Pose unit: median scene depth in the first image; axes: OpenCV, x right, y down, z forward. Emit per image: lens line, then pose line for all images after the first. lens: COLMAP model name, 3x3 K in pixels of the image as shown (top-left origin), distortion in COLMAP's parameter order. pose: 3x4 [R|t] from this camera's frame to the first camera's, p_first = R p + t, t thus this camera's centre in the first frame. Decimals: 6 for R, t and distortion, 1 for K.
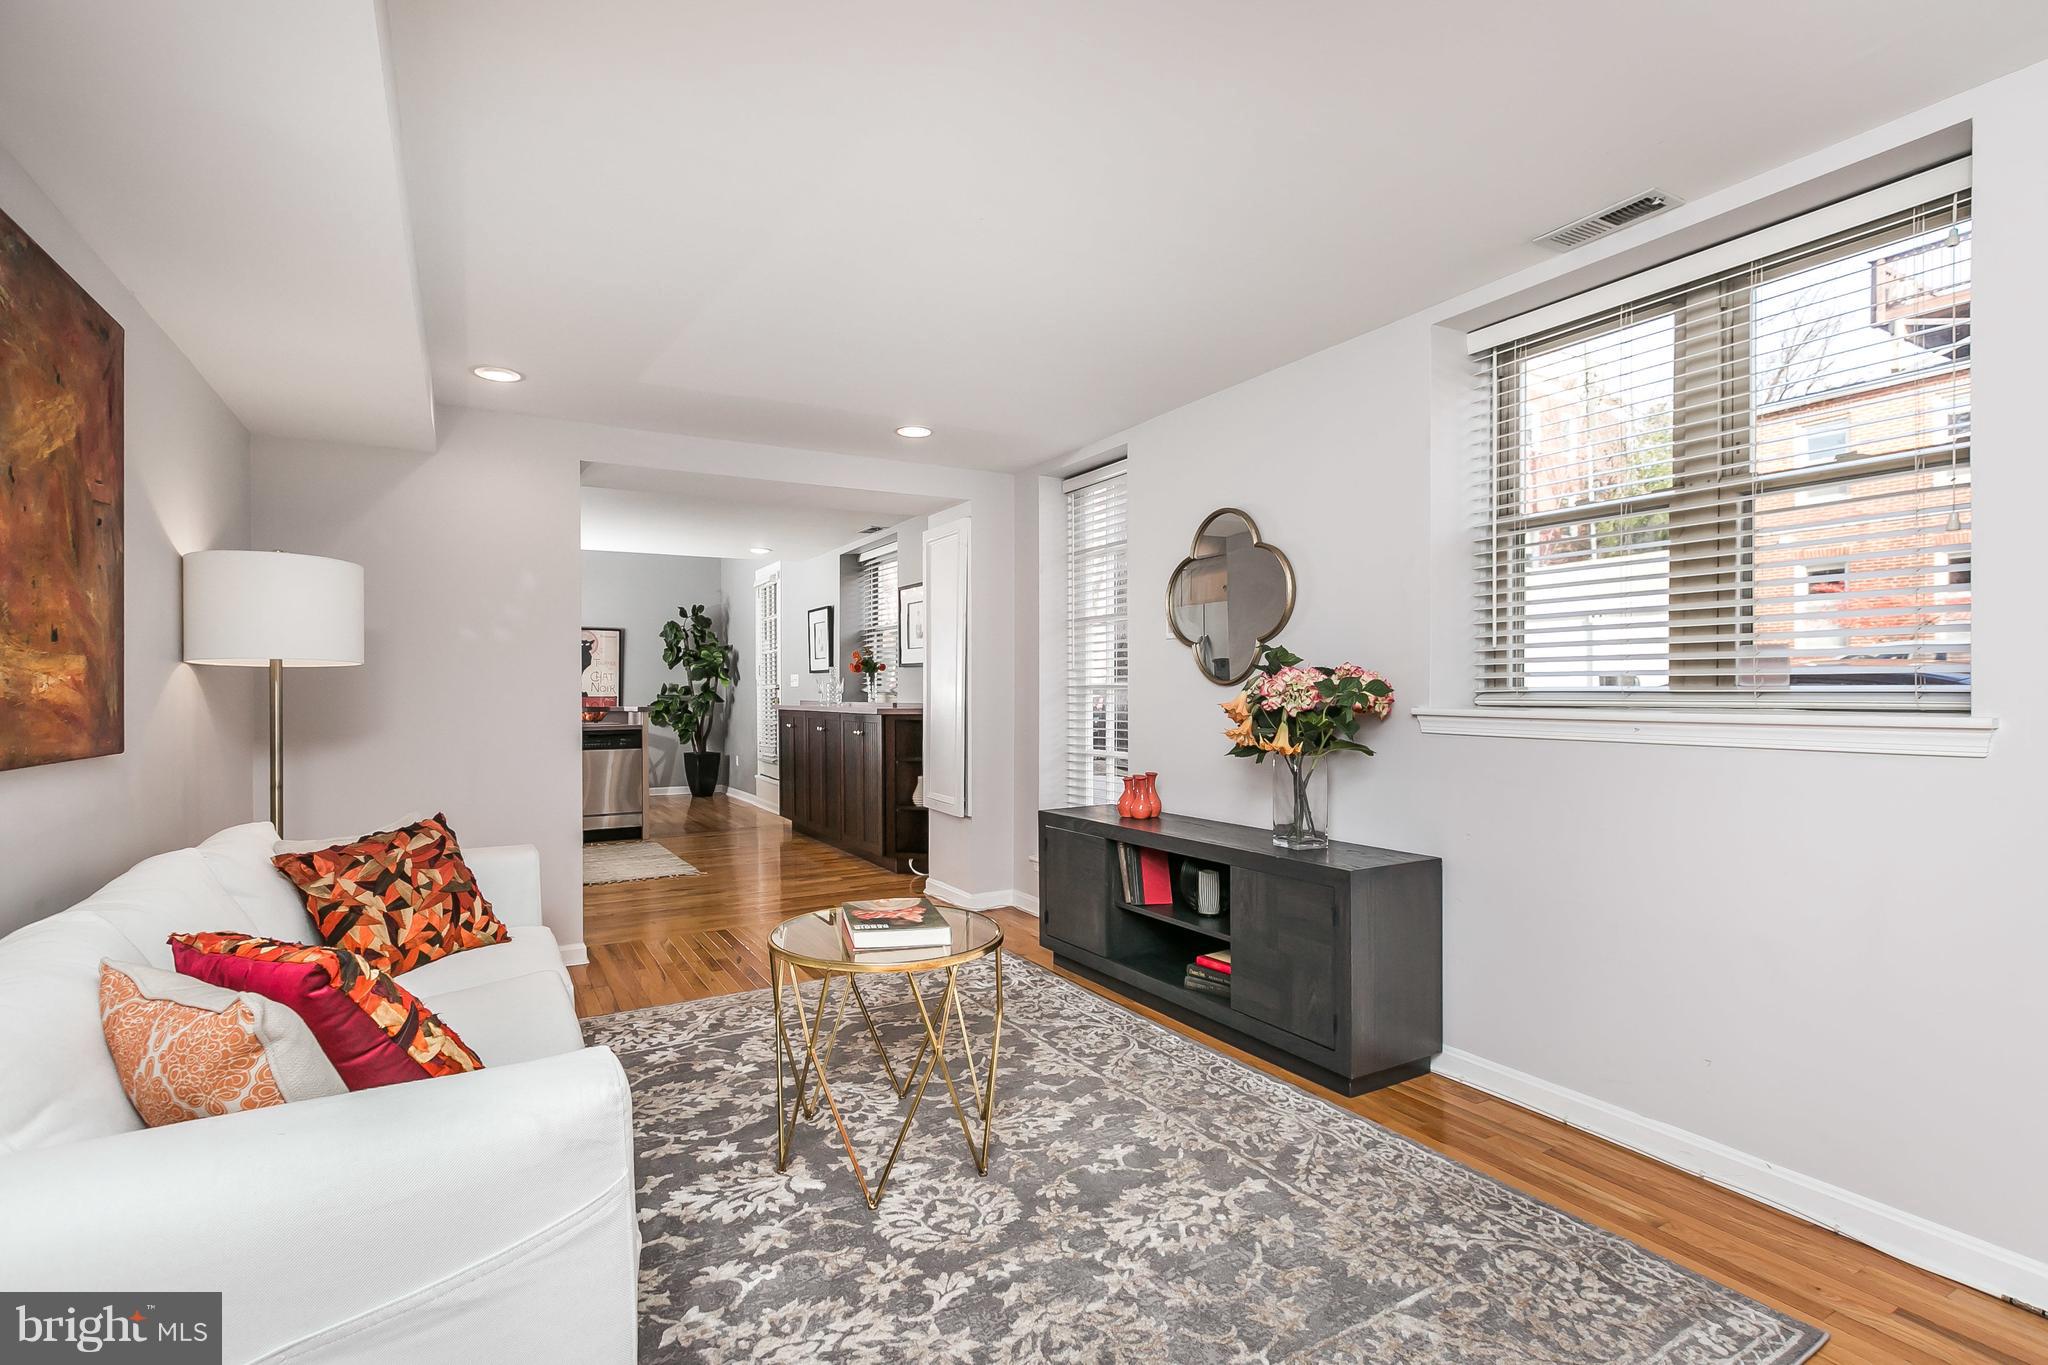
lens RADIAL K [[937.0, 0, 976.3], [0, 937.0, 706.5], [0, 0, 1]] dist [-0.002768, -0.000558]
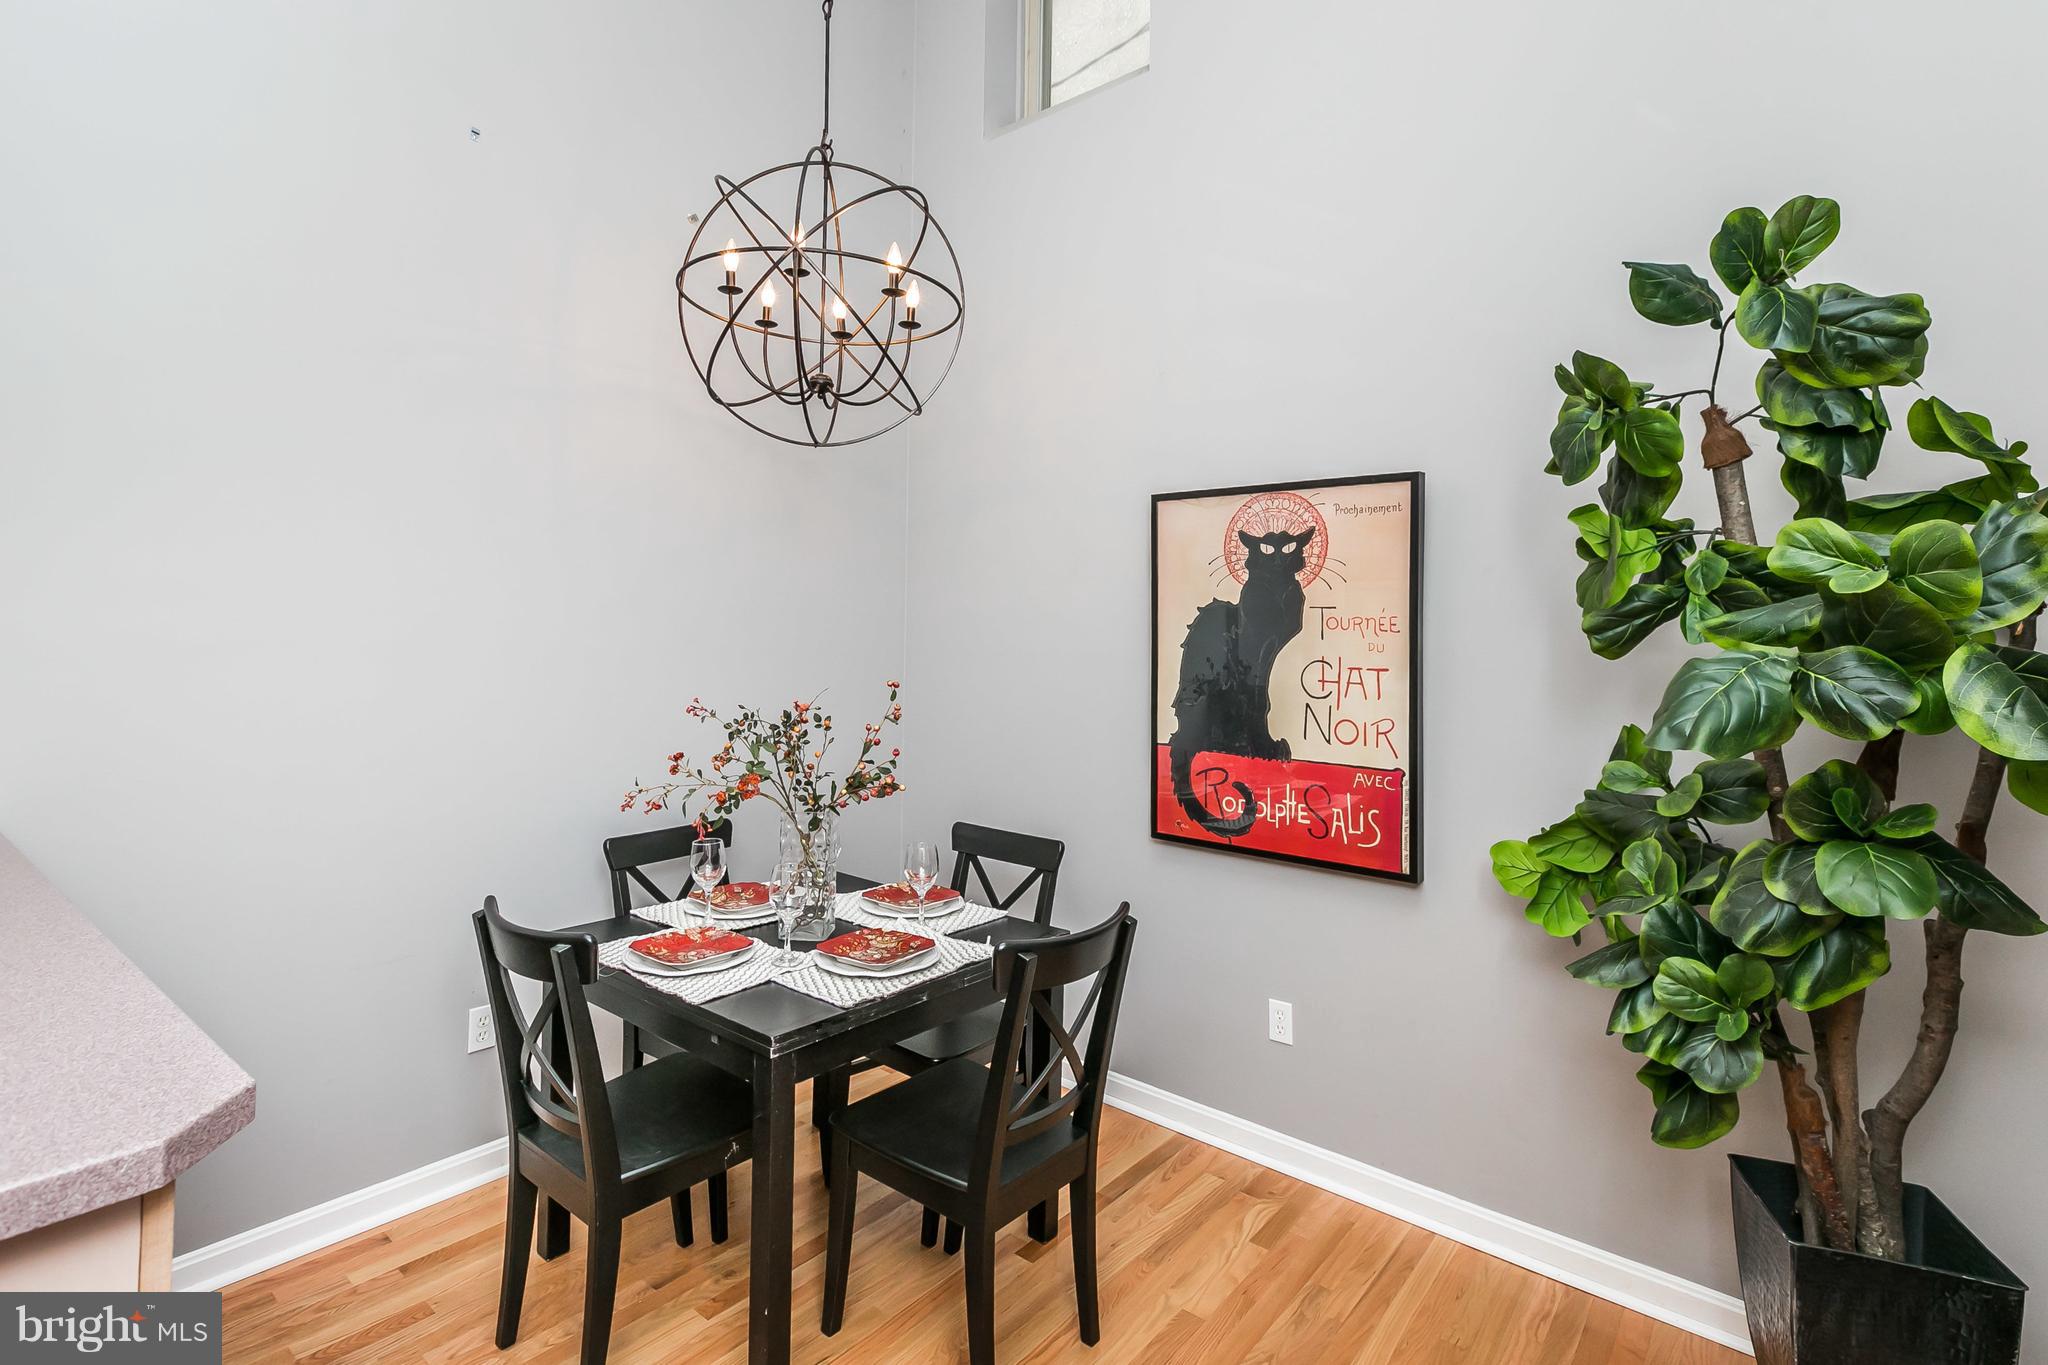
lens RADIAL K [[989.8, 0, 1010.0], [0, 989.8, 626.4], [0, 0, 1]] dist [-0.000391, -0.000462]
pose [[0.378458, -0.006878, -0.925593, -0.350754], [-0.029622, 0.999370, -0.019538, -0.067472], [0.925145, 0.034812, 0.378015, 1.443087]]
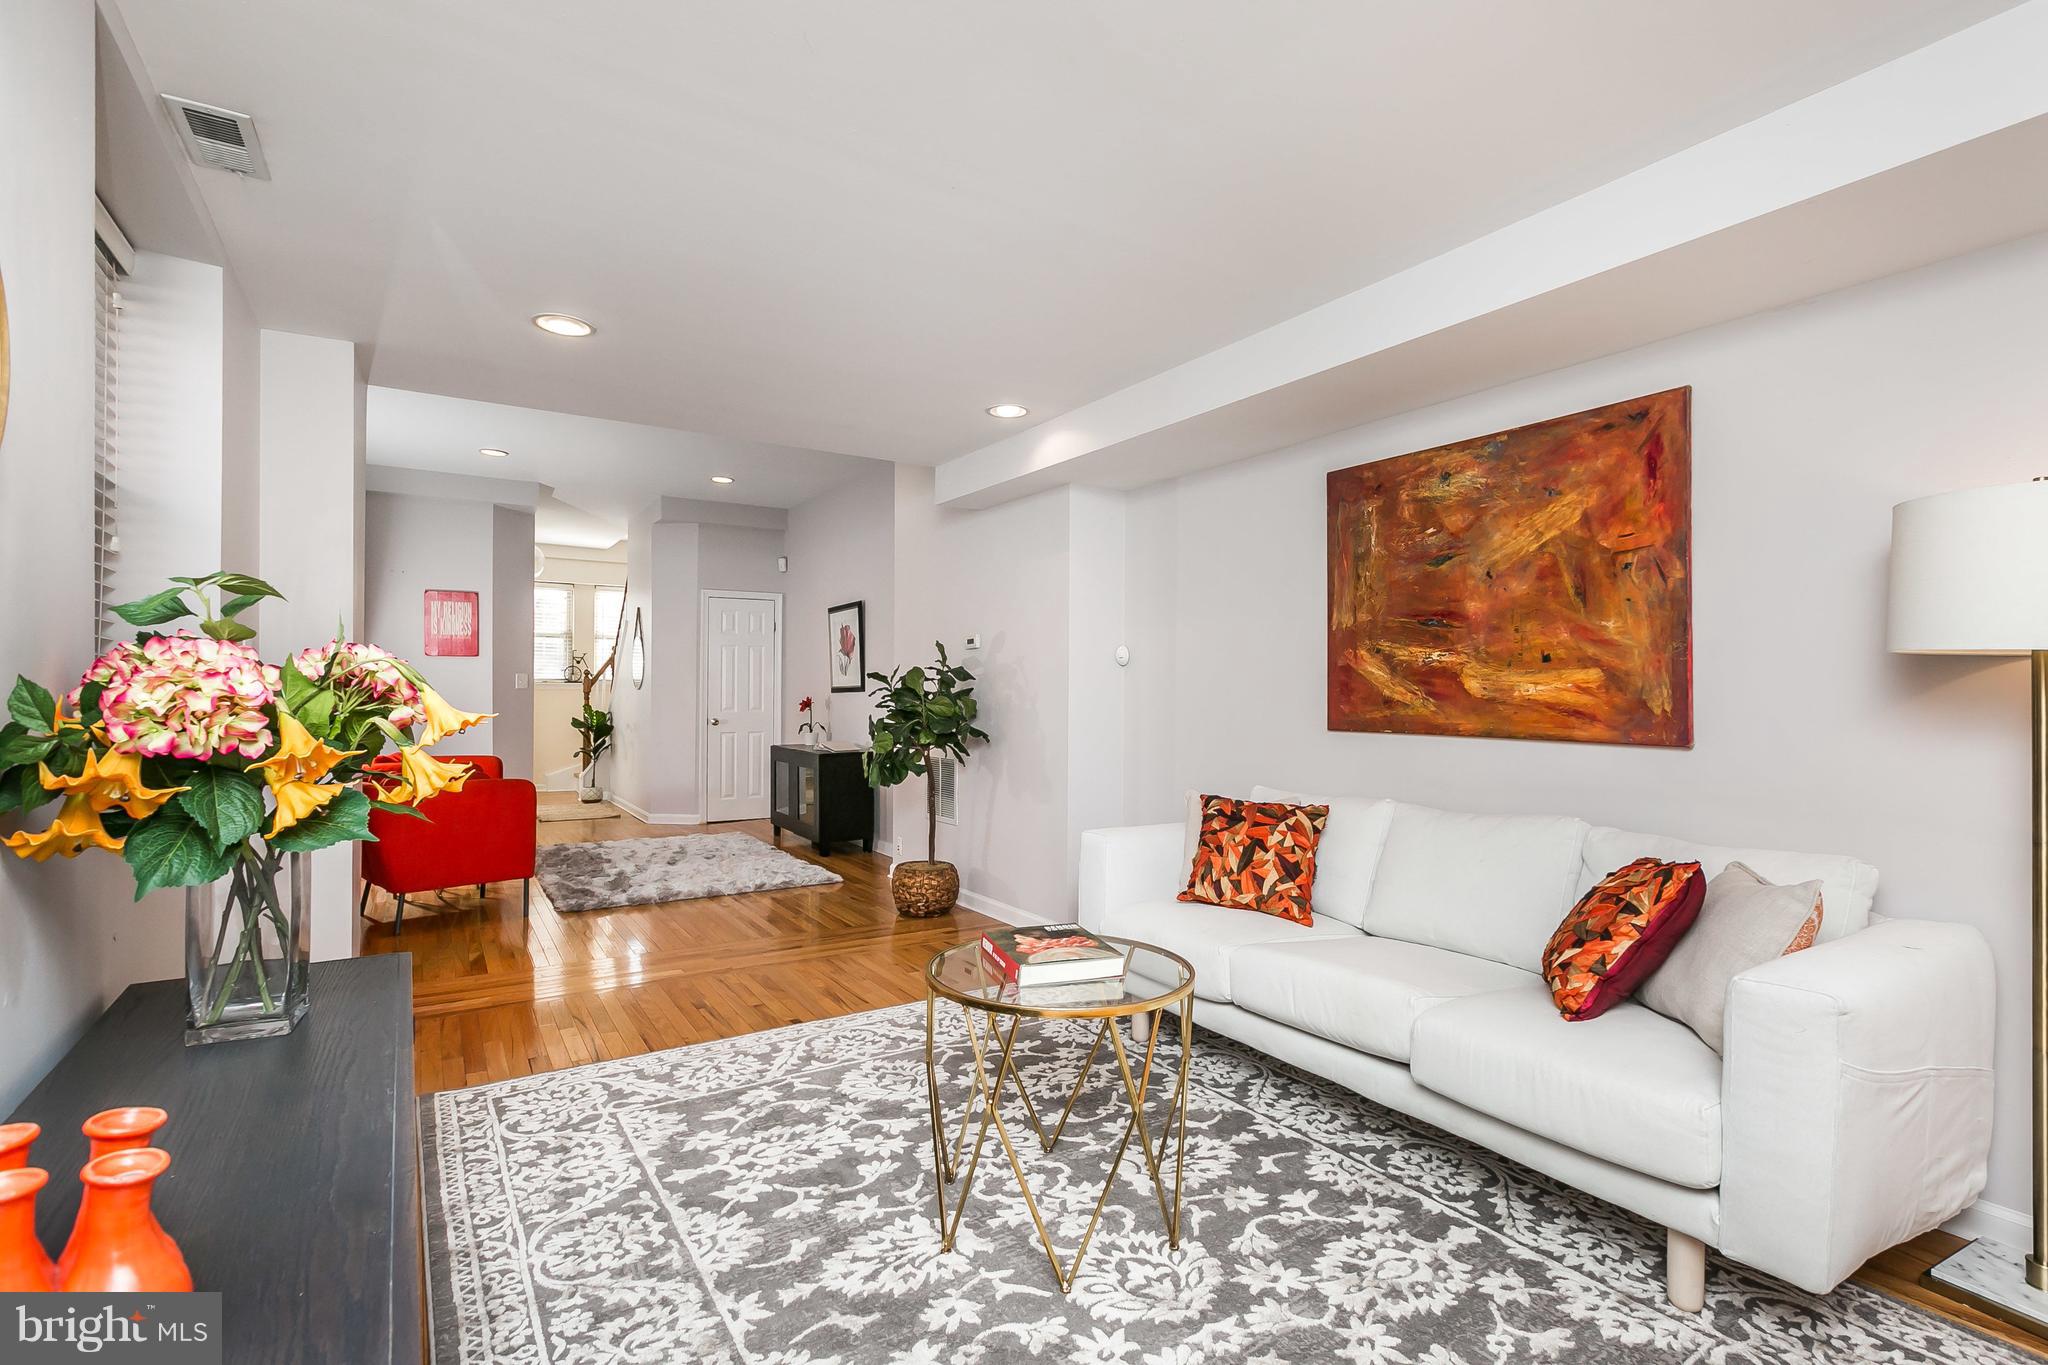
lens RADIAL K [[954.4, 0, 1020.6], [0, 954.4, 691.9], [0, 0, 1]] dist [0.000569, 0.000037]
pose [[-0.997713, -0.003204, -0.067522, 0.000703], [-0.004418, 0.999831, 0.017851, -0.013372], [0.067454, 0.018108, -0.997558, 0.754720]]
